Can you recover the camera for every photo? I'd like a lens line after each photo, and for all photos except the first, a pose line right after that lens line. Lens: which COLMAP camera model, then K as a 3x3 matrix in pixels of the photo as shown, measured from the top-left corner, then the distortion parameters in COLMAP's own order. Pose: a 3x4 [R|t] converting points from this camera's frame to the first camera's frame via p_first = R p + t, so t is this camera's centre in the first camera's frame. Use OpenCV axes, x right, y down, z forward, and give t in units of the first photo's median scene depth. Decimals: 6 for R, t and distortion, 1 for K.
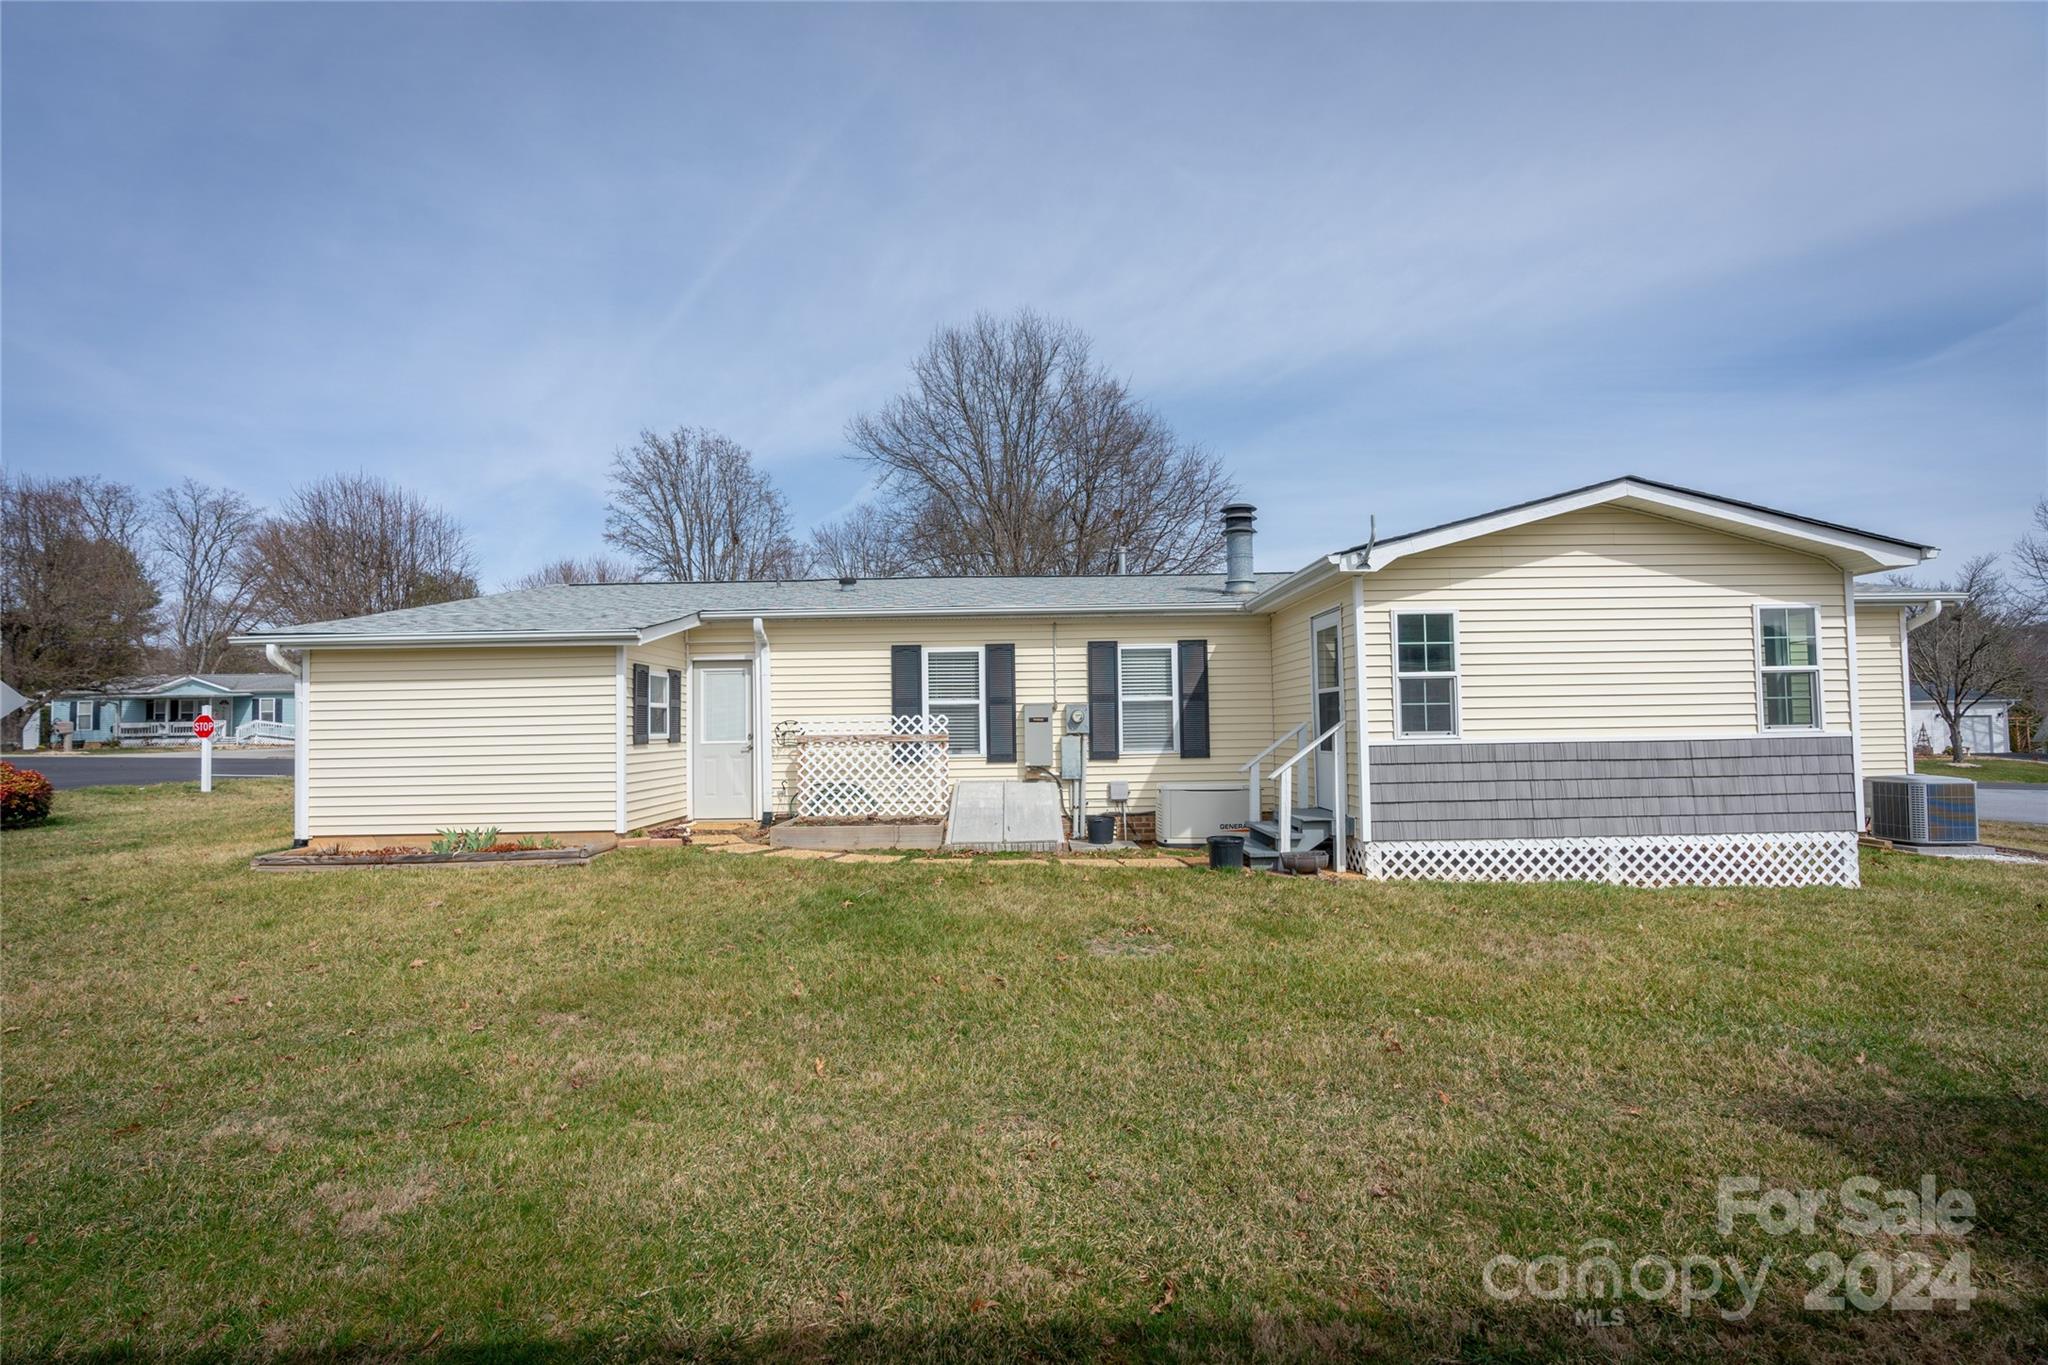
lens RADIAL K [[919.2, 0, 1040.5], [0, 919.2, 682.8], [0, 0, 1]] dist [-0.005605, -0.000259]
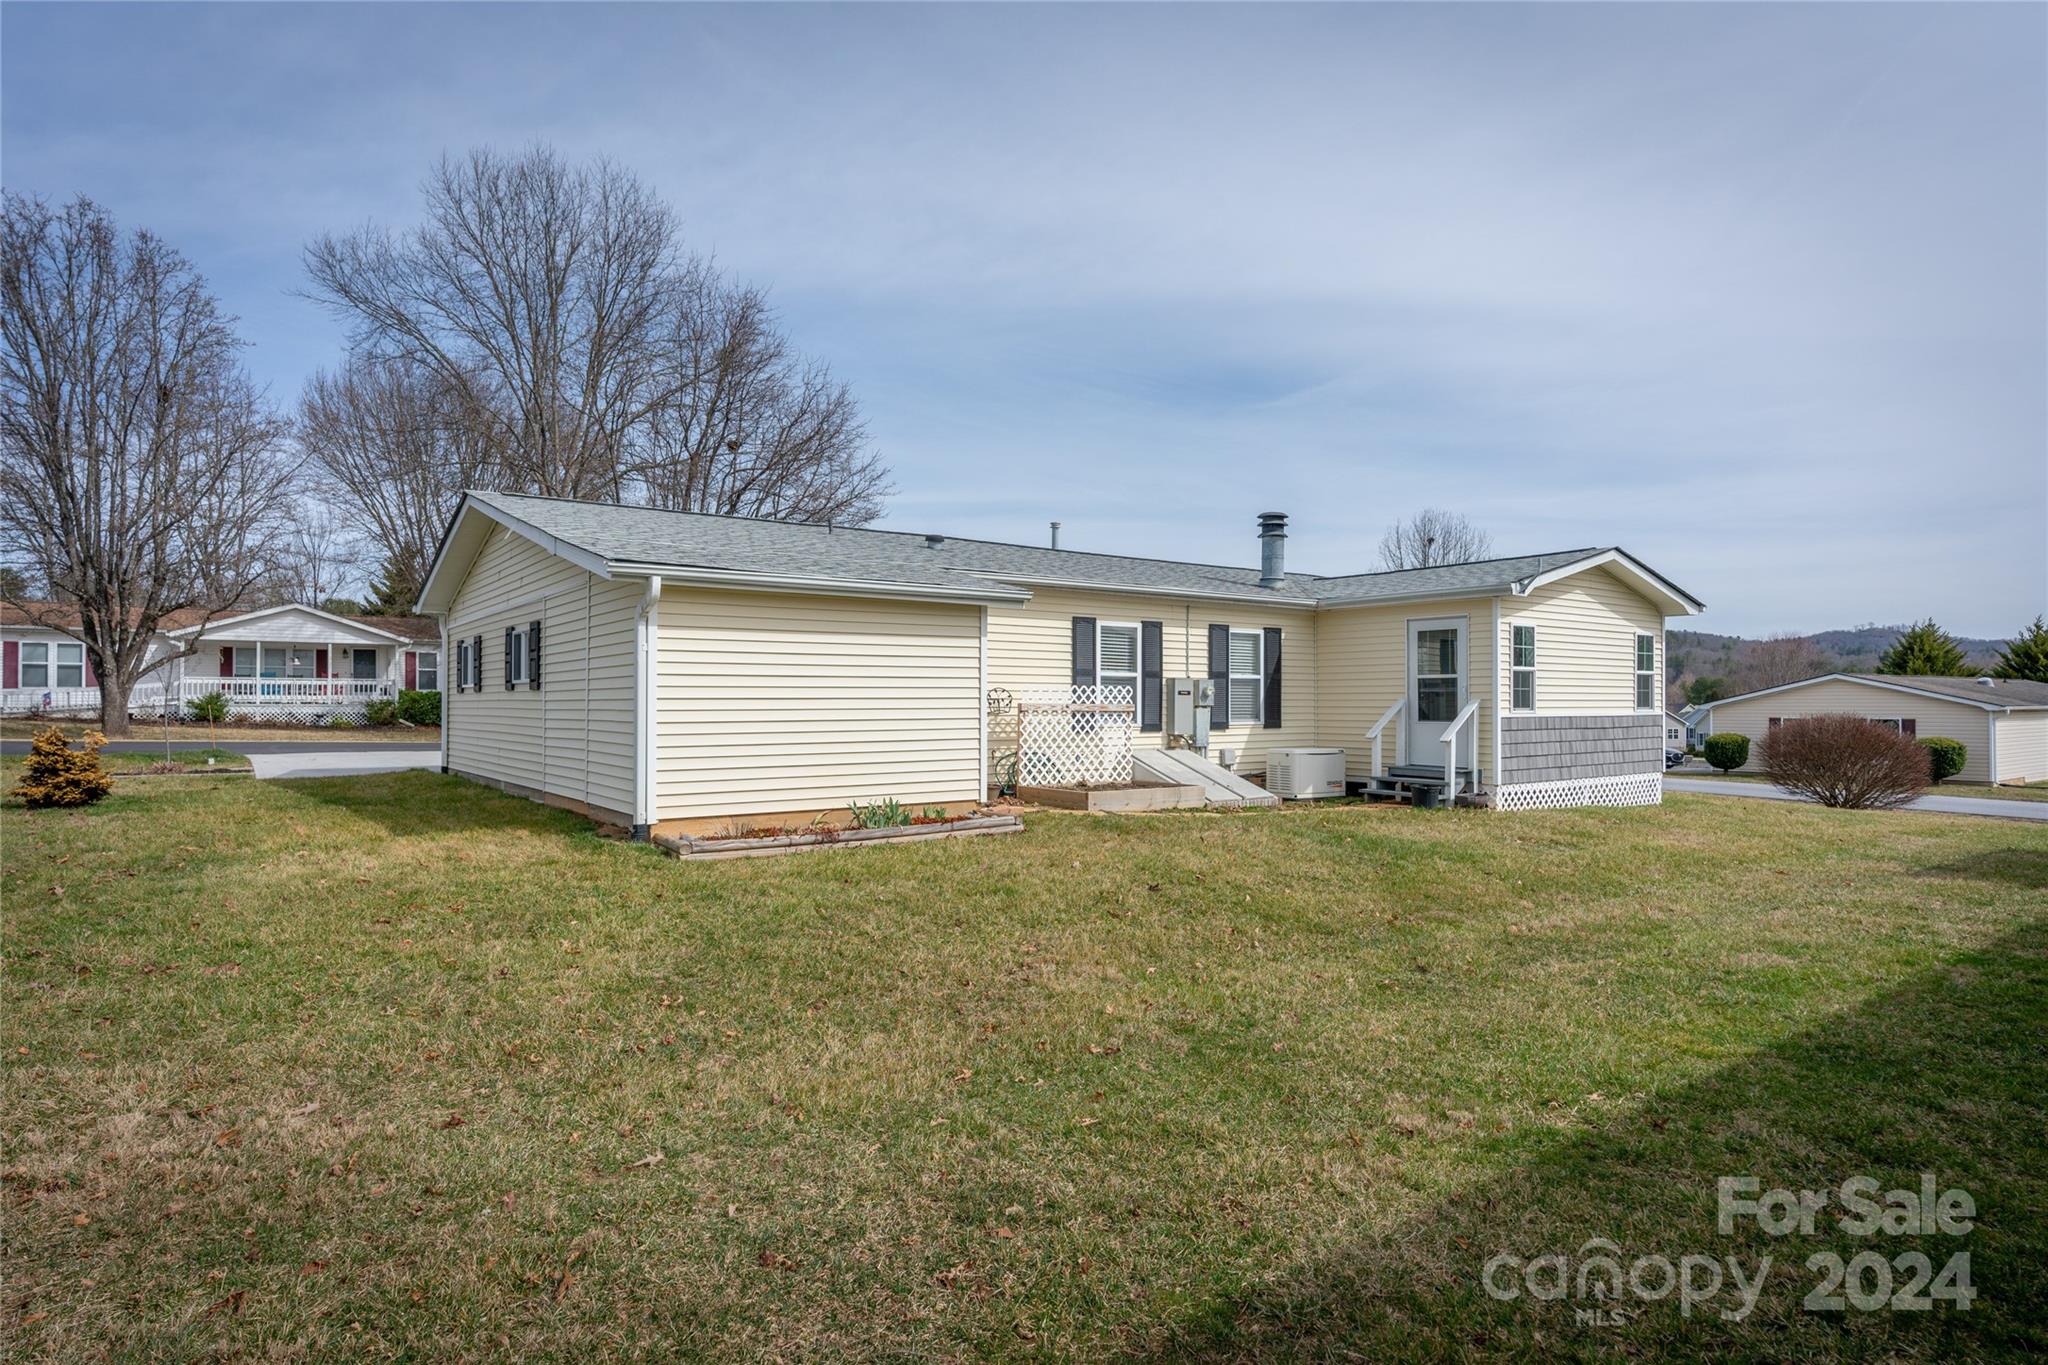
lens RADIAL K [[1123.1, 0, 1022.8], [0, 1123.1, 679.9], [0, 0, 1]] dist [0.002467, -0.000496]
pose [[0.807125, 0.028818, 0.589677, -0.941374], [-0.045188, 0.998893, 0.013035, 0.015963], [-0.588649, -0.037167, 0.807534, 0.029685]]
